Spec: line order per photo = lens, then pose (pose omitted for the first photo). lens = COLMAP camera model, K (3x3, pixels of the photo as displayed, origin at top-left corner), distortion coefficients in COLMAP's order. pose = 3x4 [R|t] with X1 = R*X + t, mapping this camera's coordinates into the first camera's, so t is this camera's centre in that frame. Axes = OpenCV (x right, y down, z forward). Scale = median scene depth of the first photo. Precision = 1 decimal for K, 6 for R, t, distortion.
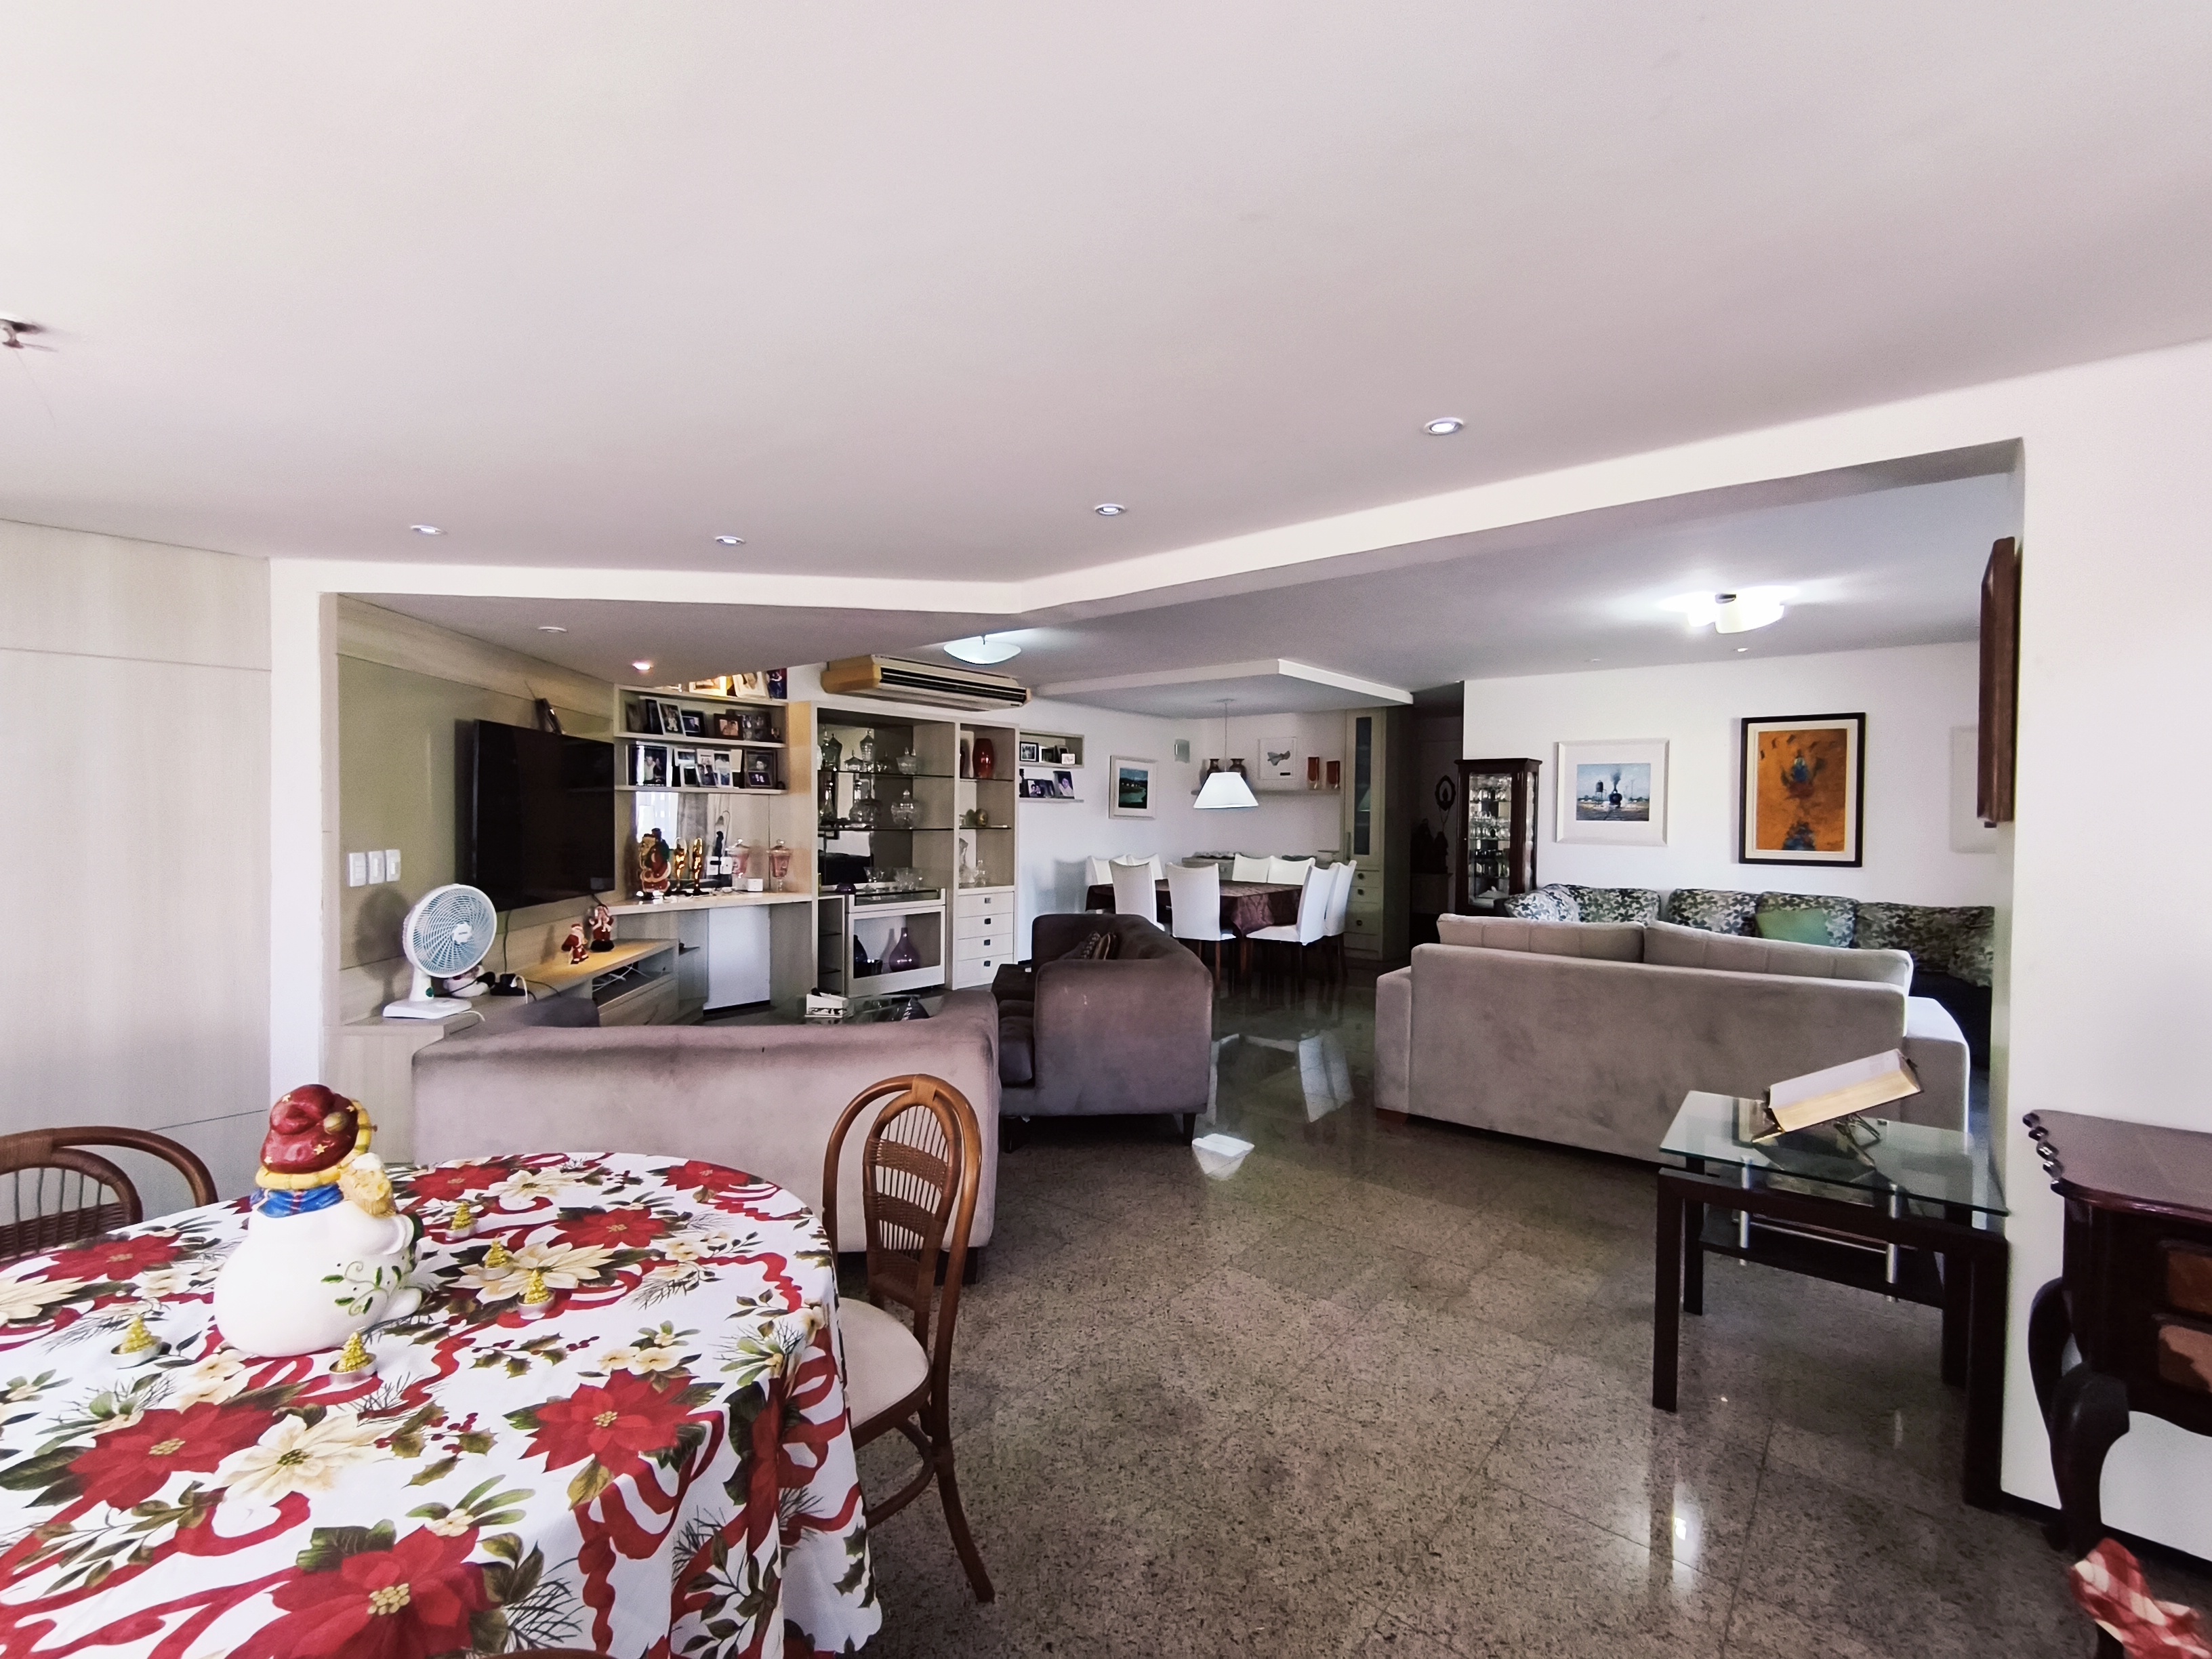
lens RADIAL K [[965.6, 0, 1116.3], [0, 965.6, 827.4], [0, 0, 1]] dist [0.006091, -0.001627]
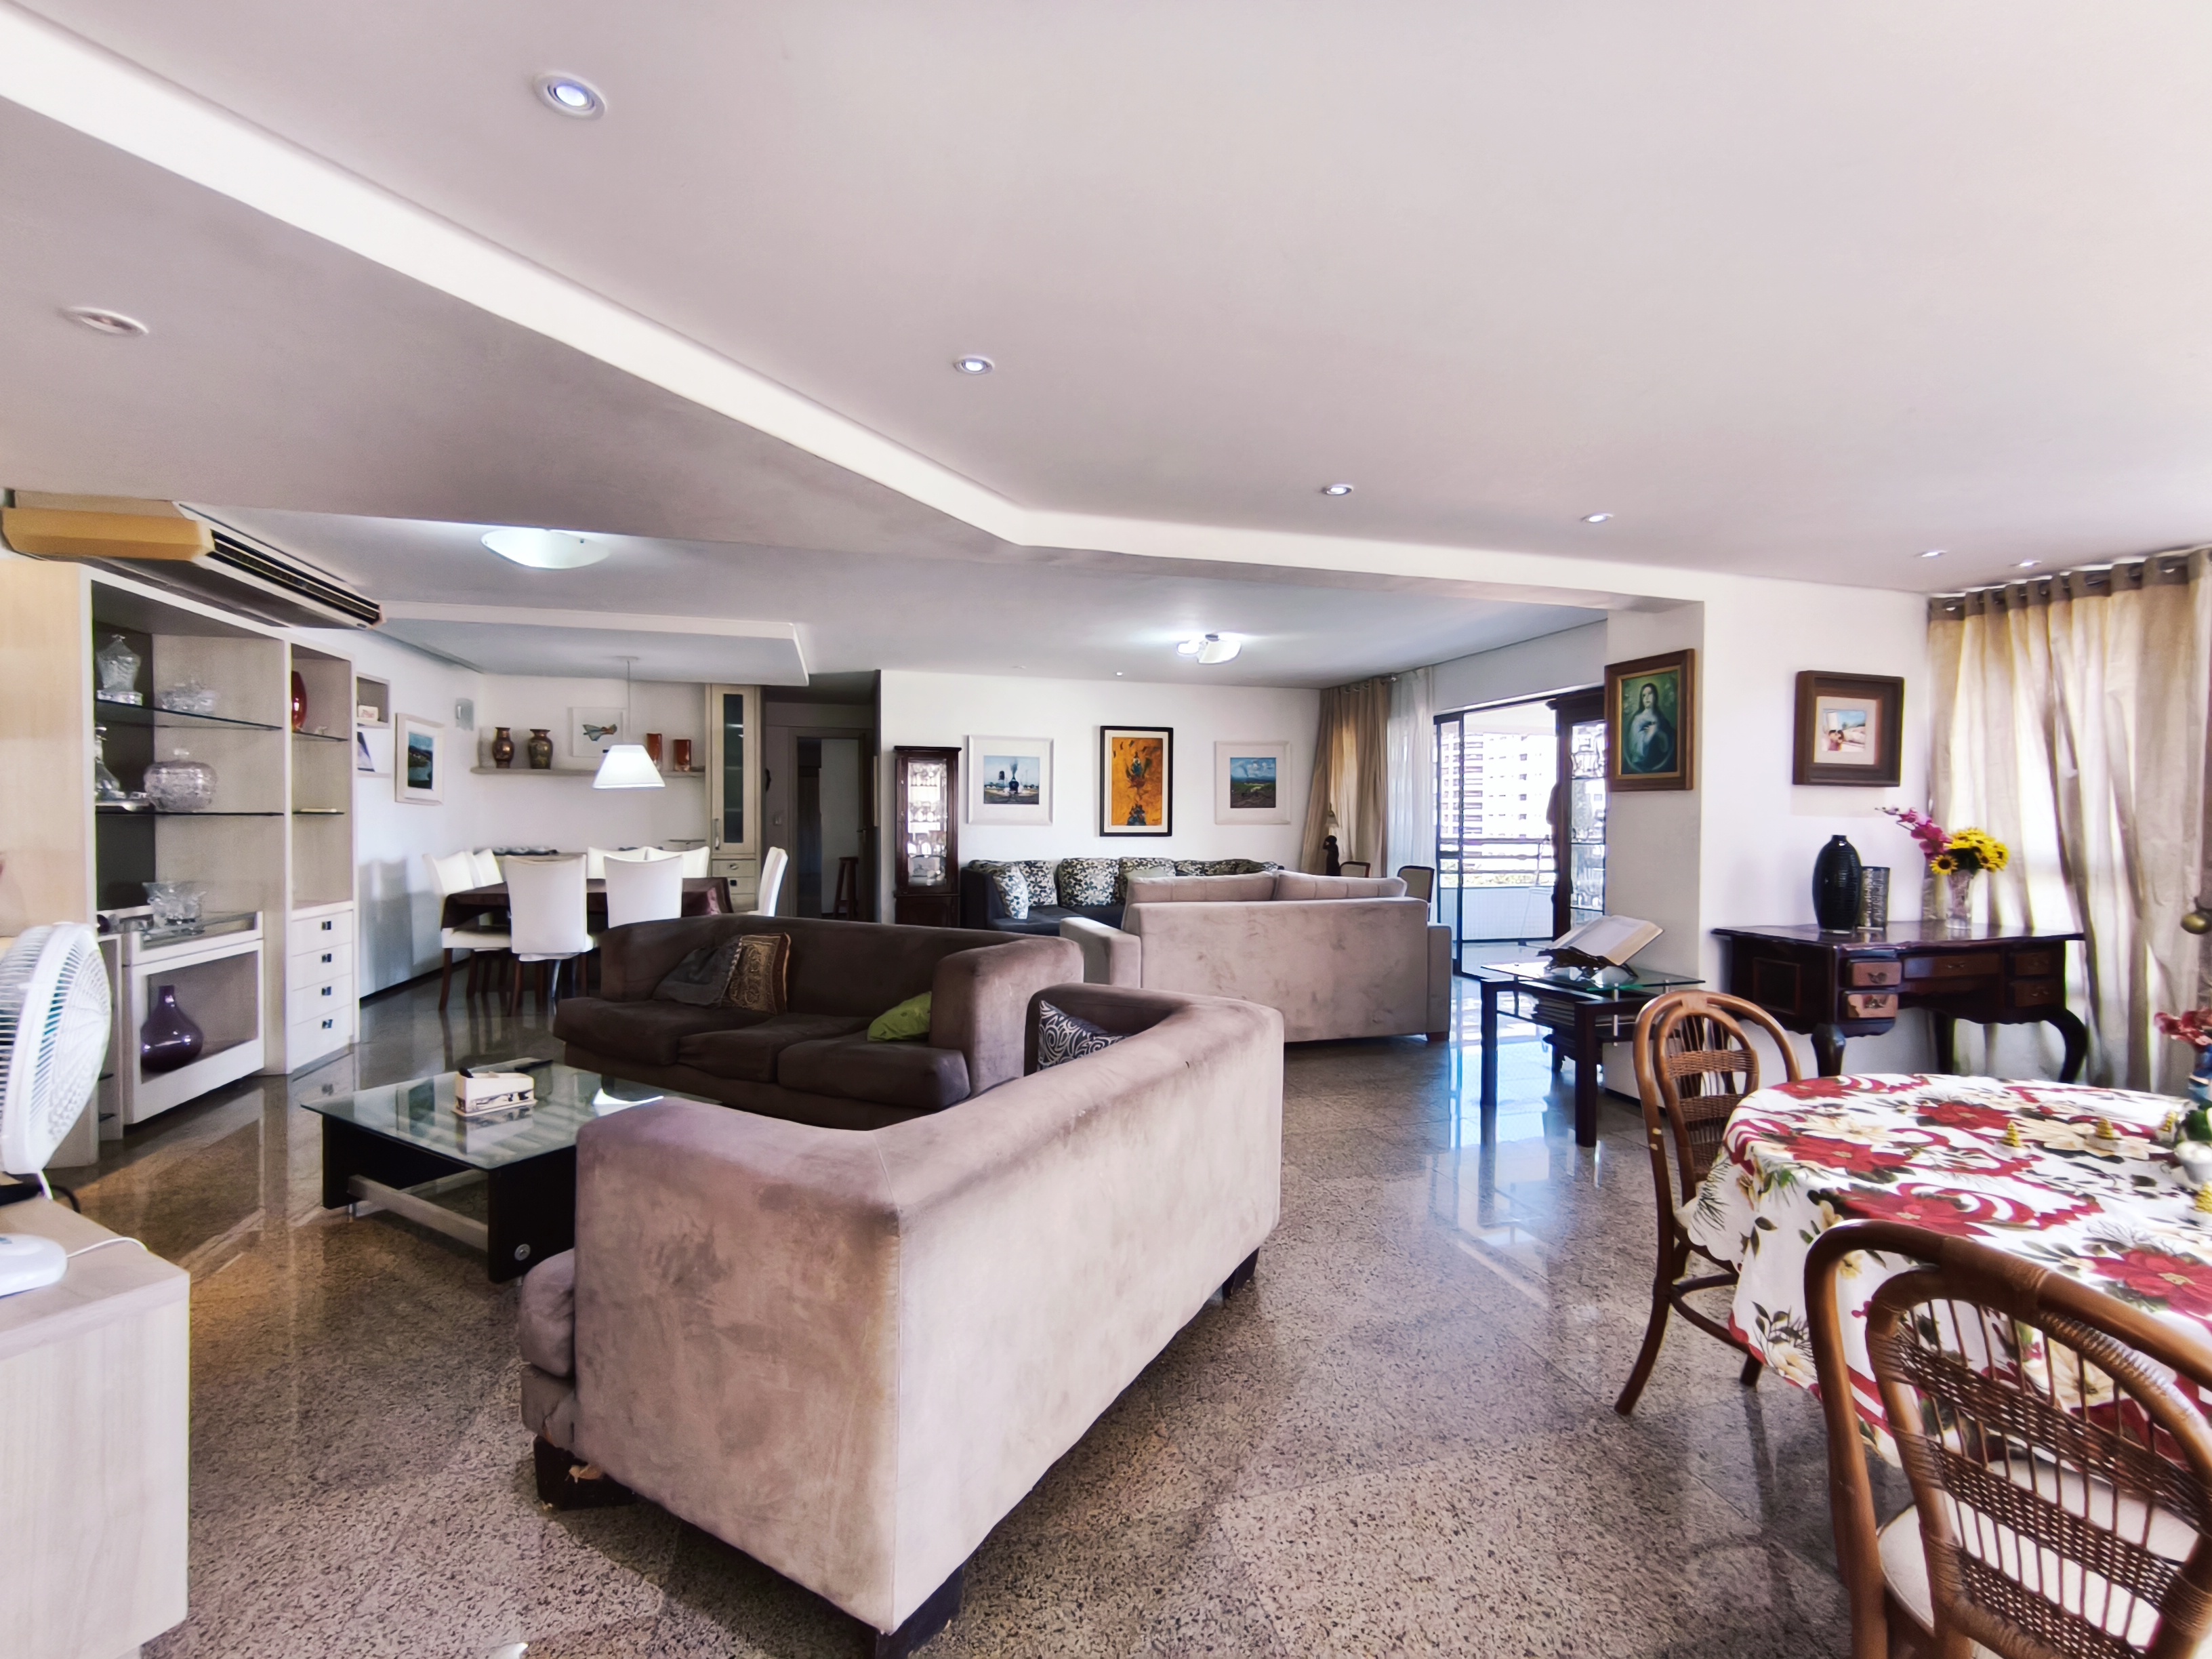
lens RADIAL K [[965.6, 0, 1108.9], [0, 965.6, 819.6], [0, 0, 1]] dist [0.006091, -0.001627]
pose [[0.580630, -0.008764, 0.814120, -0.404377], [0.011819, 0.999927, 0.002335, 0.011213], [-0.814082, 0.008266, 0.580692, 0.232742]]
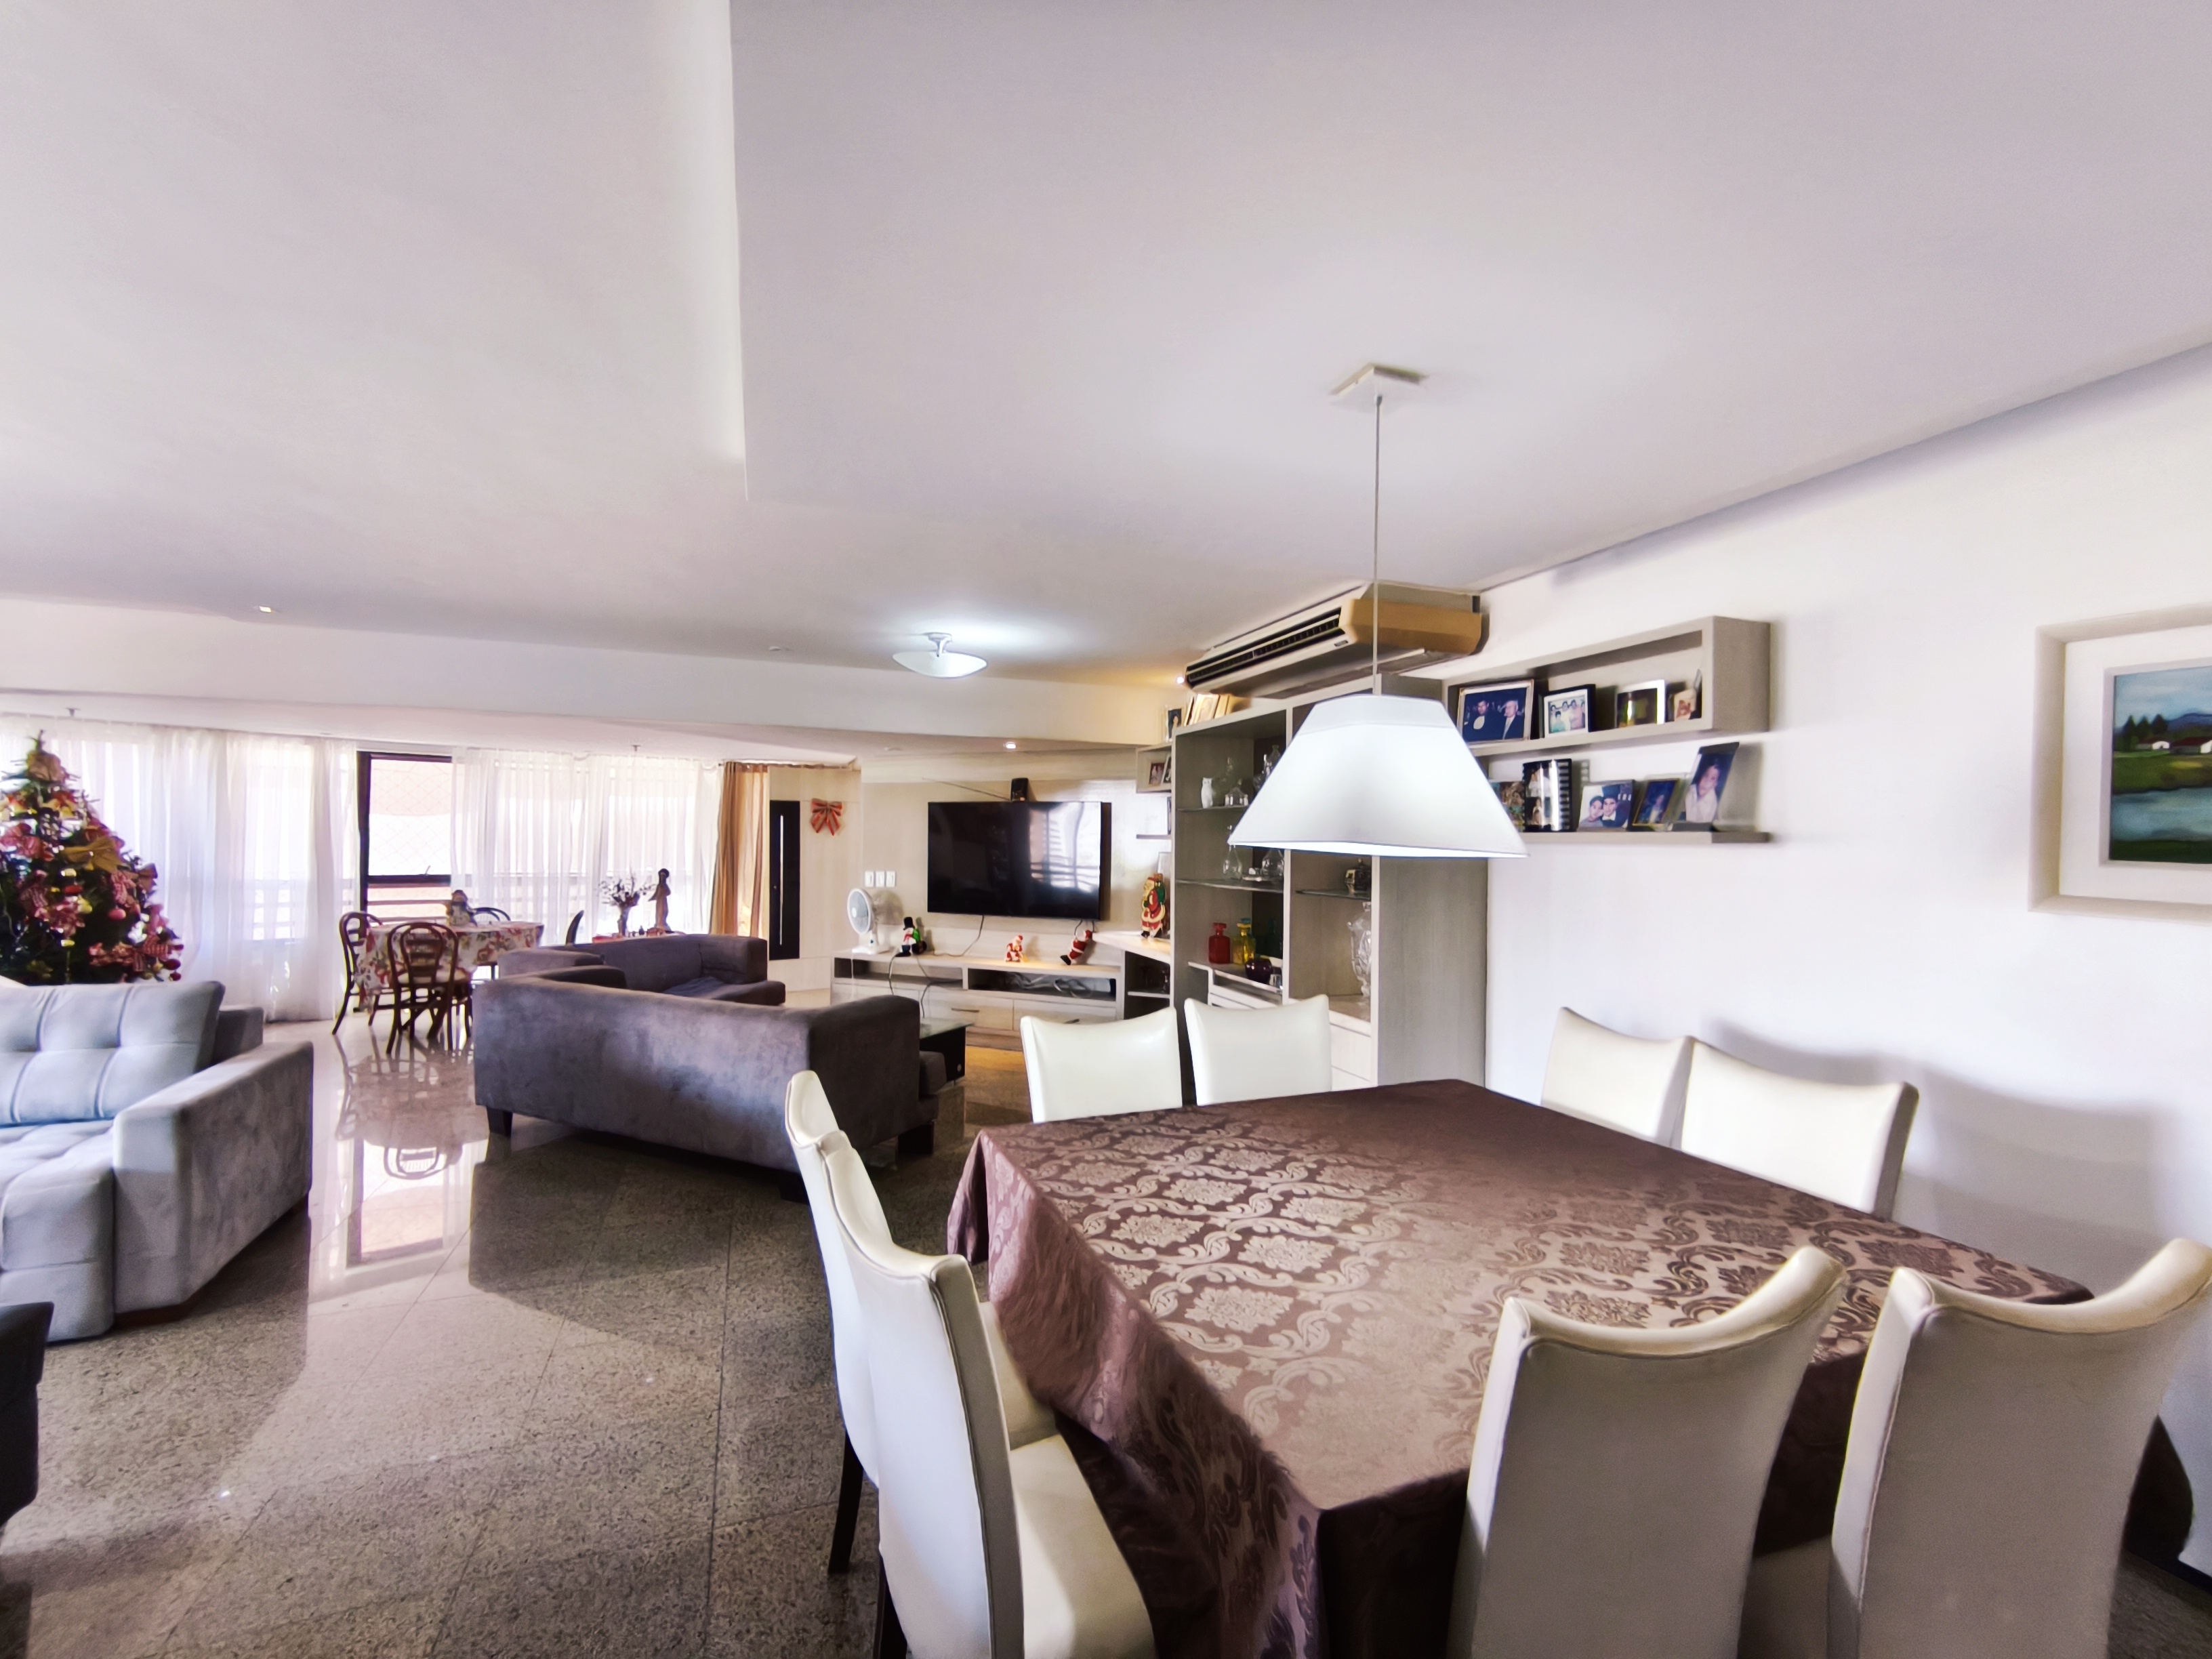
lens RADIAL K [[965.6, 0, 1114.2], [0, 965.6, 837.4], [0, 0, 1]] dist [0.006091, -0.001627]
pose [[-0.499918, -0.017200, -0.865902, 0.426088], [-0.026586, 0.999636, -0.004507, -0.028368], [0.865665, 0.020768, -0.500194, 1.321588]]
